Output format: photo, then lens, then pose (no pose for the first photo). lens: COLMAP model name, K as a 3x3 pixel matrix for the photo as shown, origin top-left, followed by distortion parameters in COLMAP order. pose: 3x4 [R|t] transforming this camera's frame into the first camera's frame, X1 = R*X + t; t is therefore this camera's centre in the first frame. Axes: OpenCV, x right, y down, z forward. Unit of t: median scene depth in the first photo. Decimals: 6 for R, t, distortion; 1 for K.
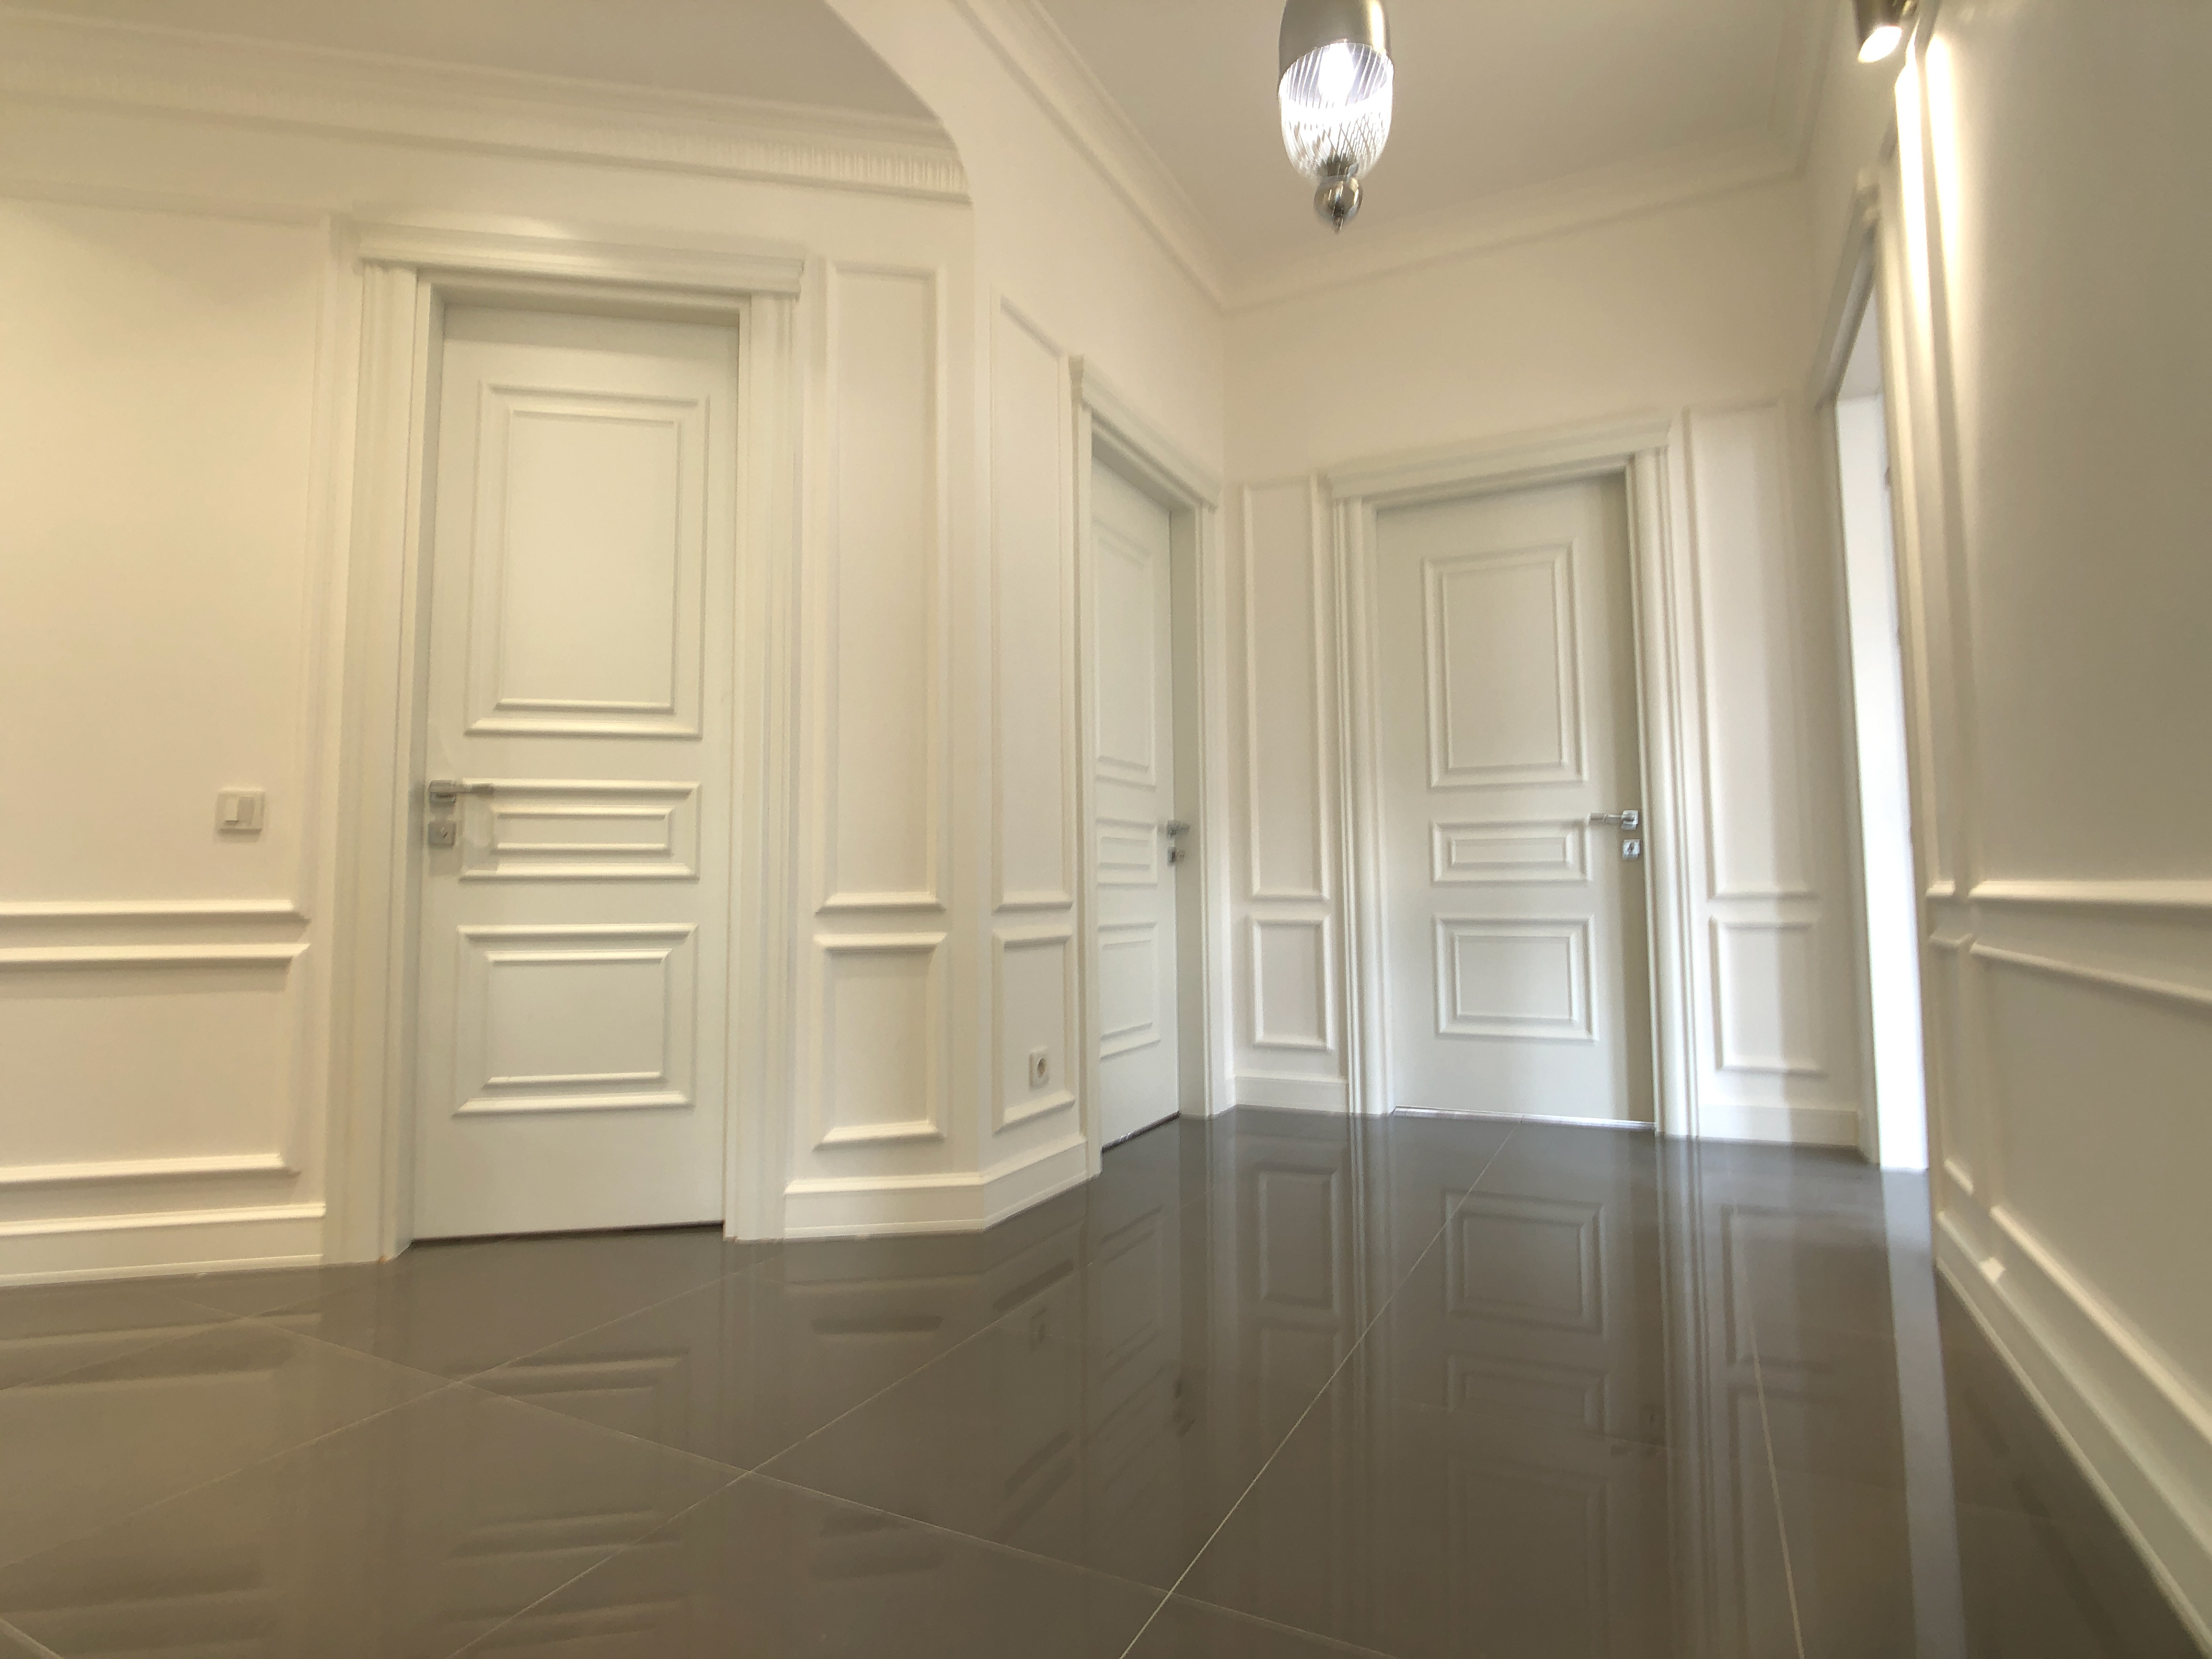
lens RADIAL K [[1184.9, 0, 1101.3], [0, 1184.9, 795.1], [0, 0, 1]] dist [-0.003740, -0.000891]
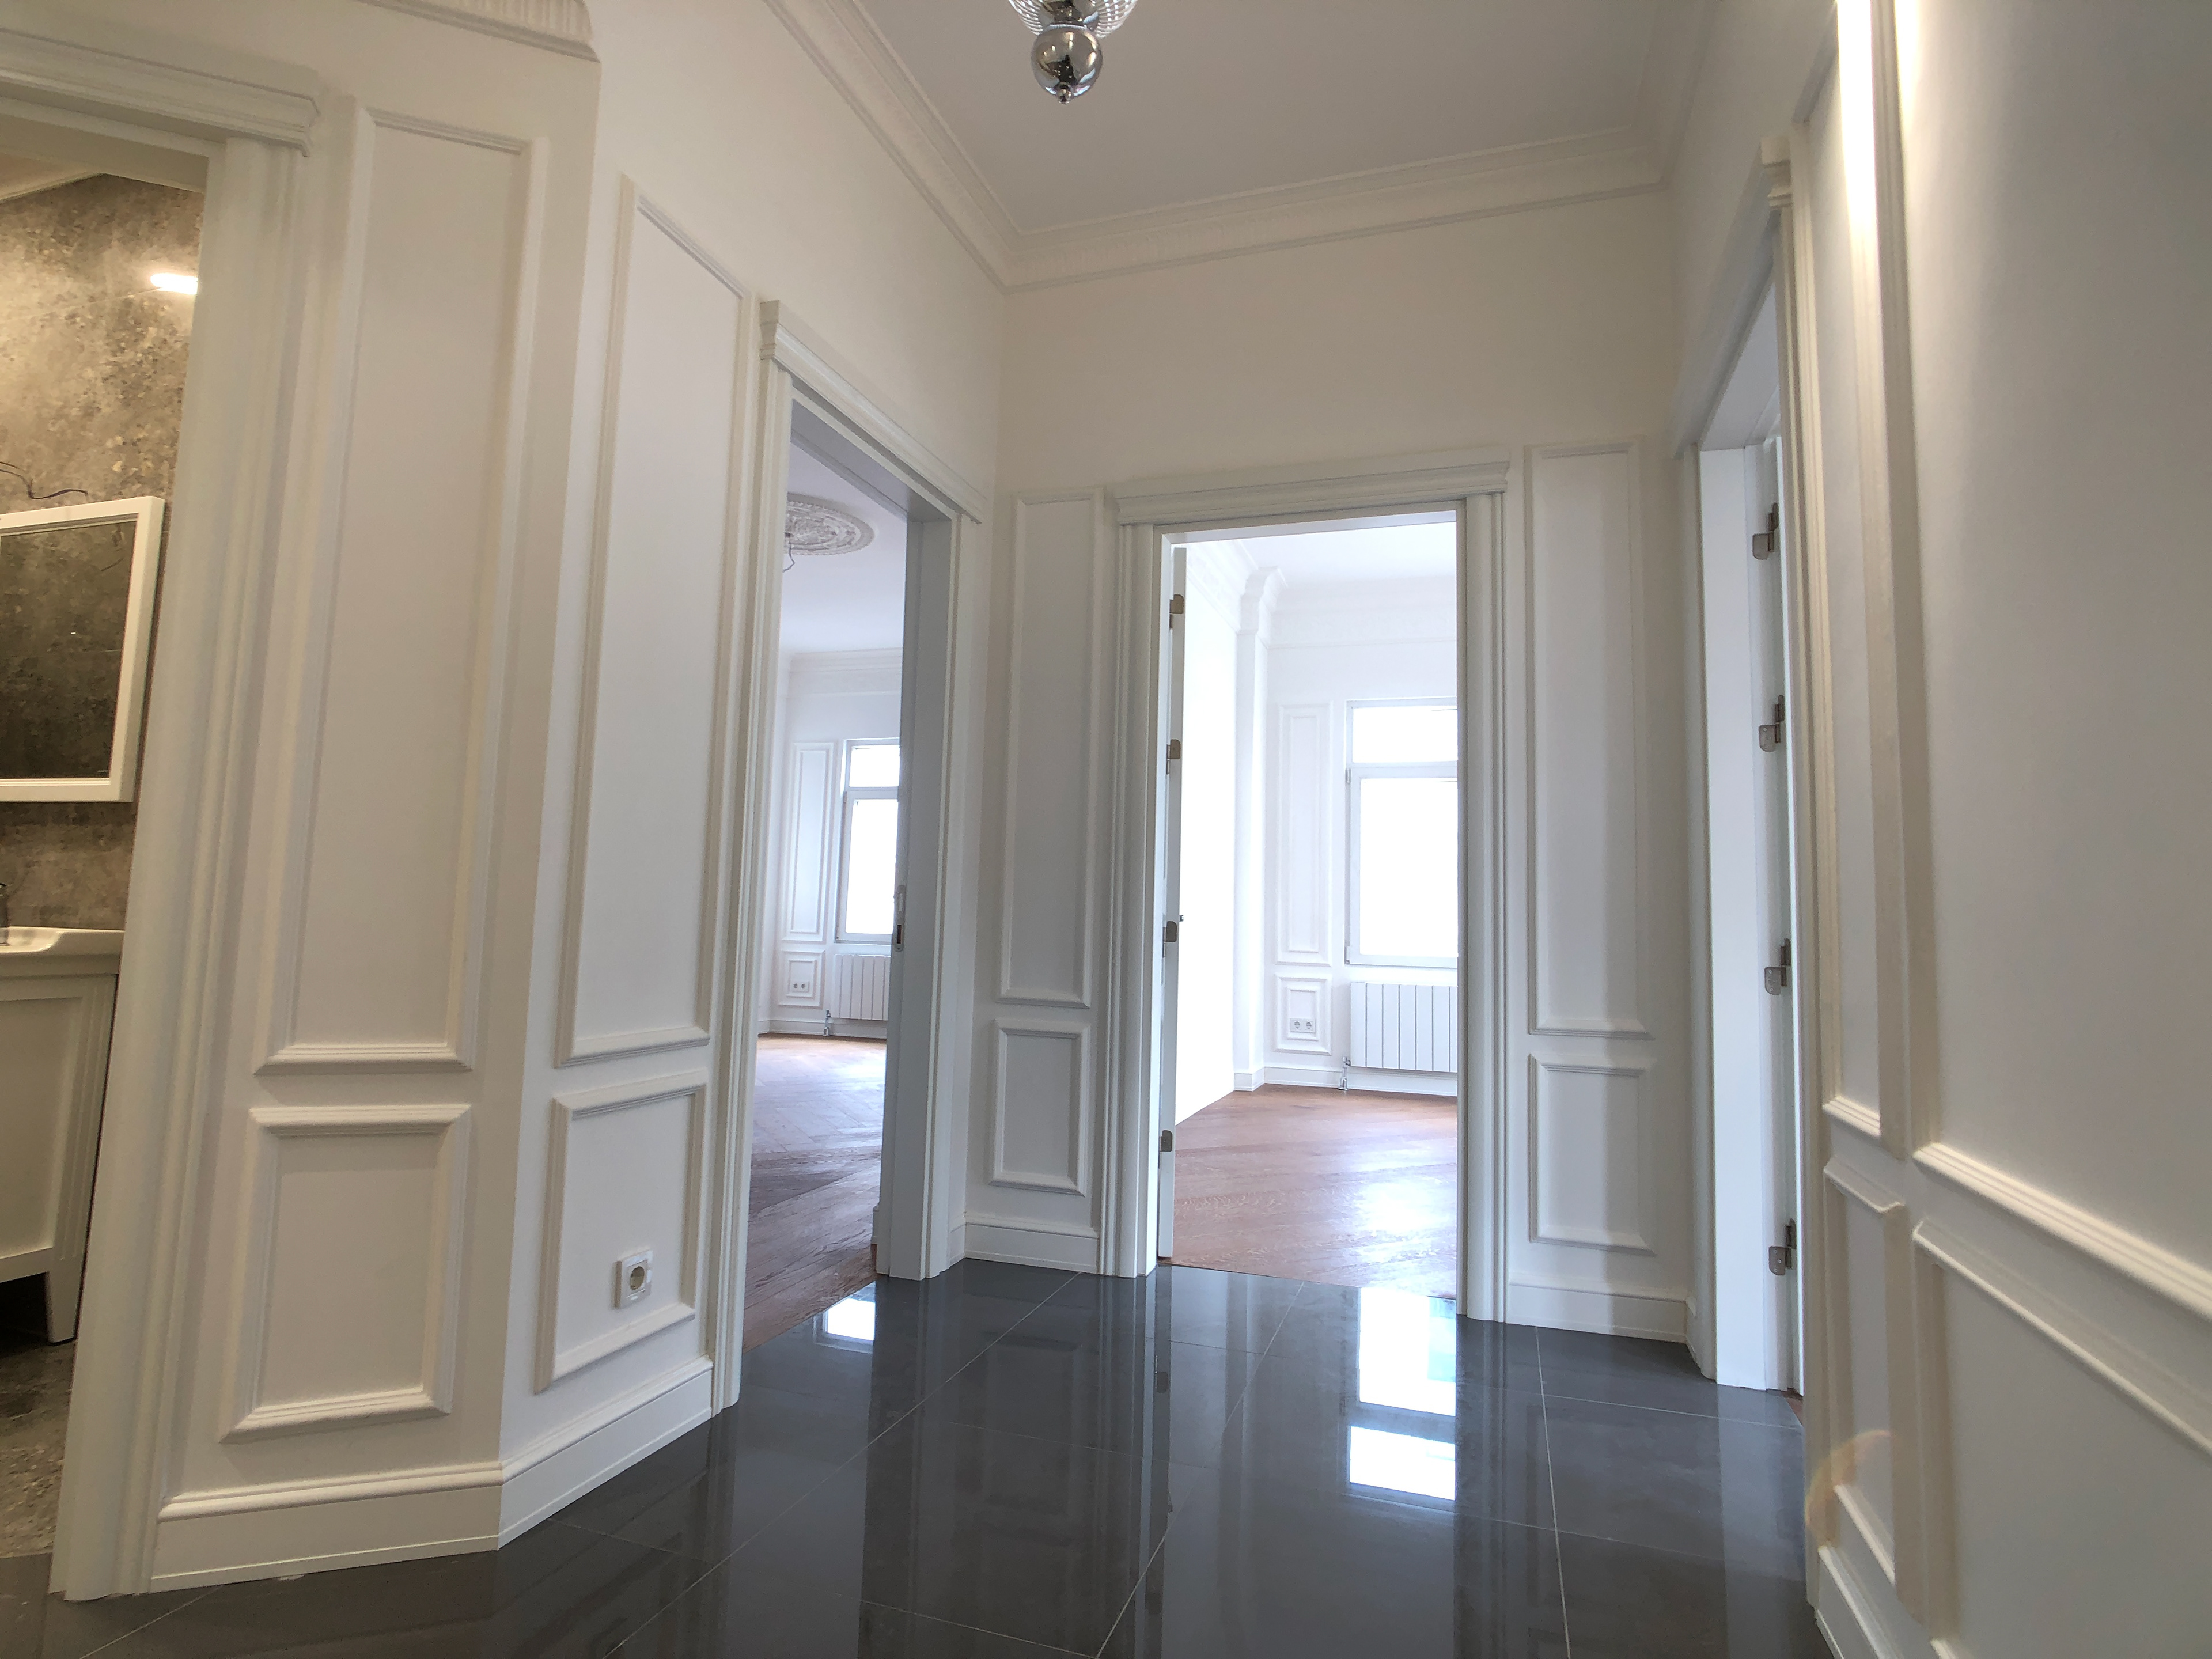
lens RADIAL K [[1184.9, 0, 1101.3], [0, 1184.9, 795.1], [0, 0, 1]] dist [-0.003740, -0.000891]
pose [[0.989584, 0.051439, 0.134452, 0.098921], [-0.049066, 0.998577, -0.020906, -0.049516], [-0.135336, 0.014092, 0.990700, 0.223037]]
